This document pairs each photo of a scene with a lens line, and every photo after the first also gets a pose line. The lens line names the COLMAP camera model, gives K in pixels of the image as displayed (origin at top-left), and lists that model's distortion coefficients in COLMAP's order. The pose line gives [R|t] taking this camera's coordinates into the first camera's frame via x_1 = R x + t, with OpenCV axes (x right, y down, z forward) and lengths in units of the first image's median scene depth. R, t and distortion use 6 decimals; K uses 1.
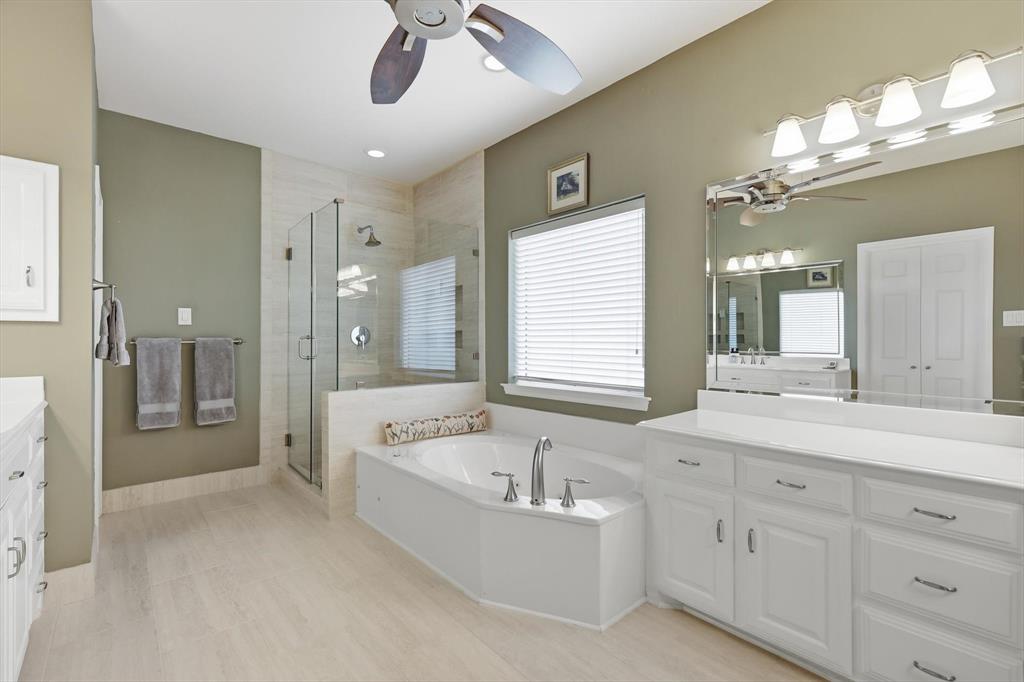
lens RADIAL K [[448.0, 0, 512.9], [0, 448.0, 343.3], [0, 0, 1]] dist [0.003850, -0.000402]
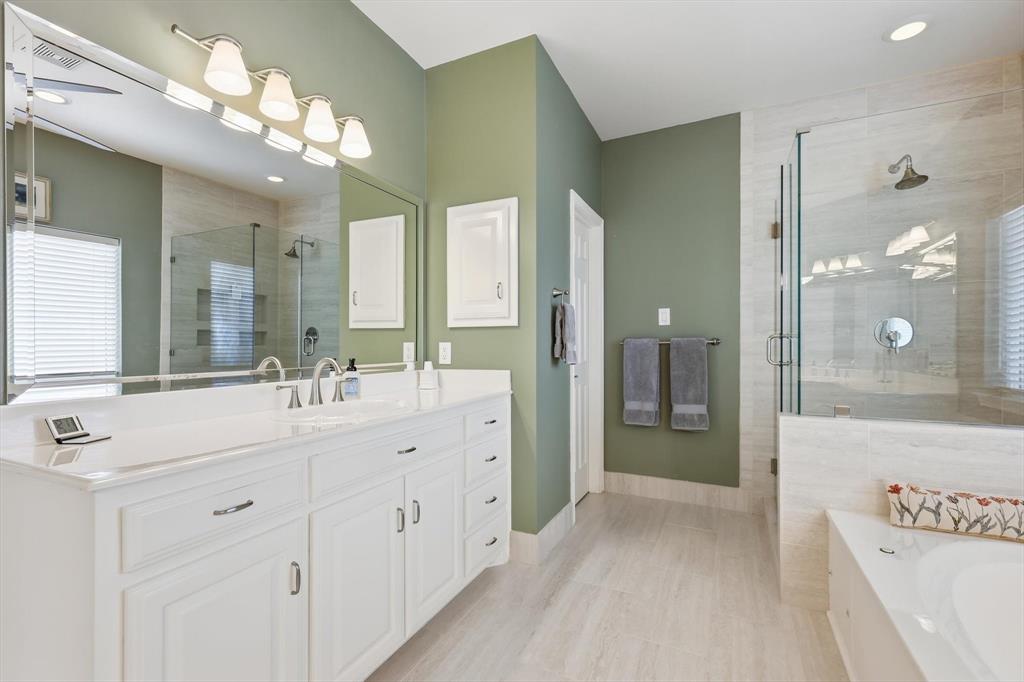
lens RADIAL K [[448.0, 0, 512.9], [0, 448.0, 343.3], [0, 0, 1]] dist [0.003850, -0.000402]
pose [[0.385310, -0.000191, -0.922787, 0.058057], [-0.000675, 1.000000, -0.000488, -0.000456], [0.922787, 0.000811, 0.385310, 0.315714]]
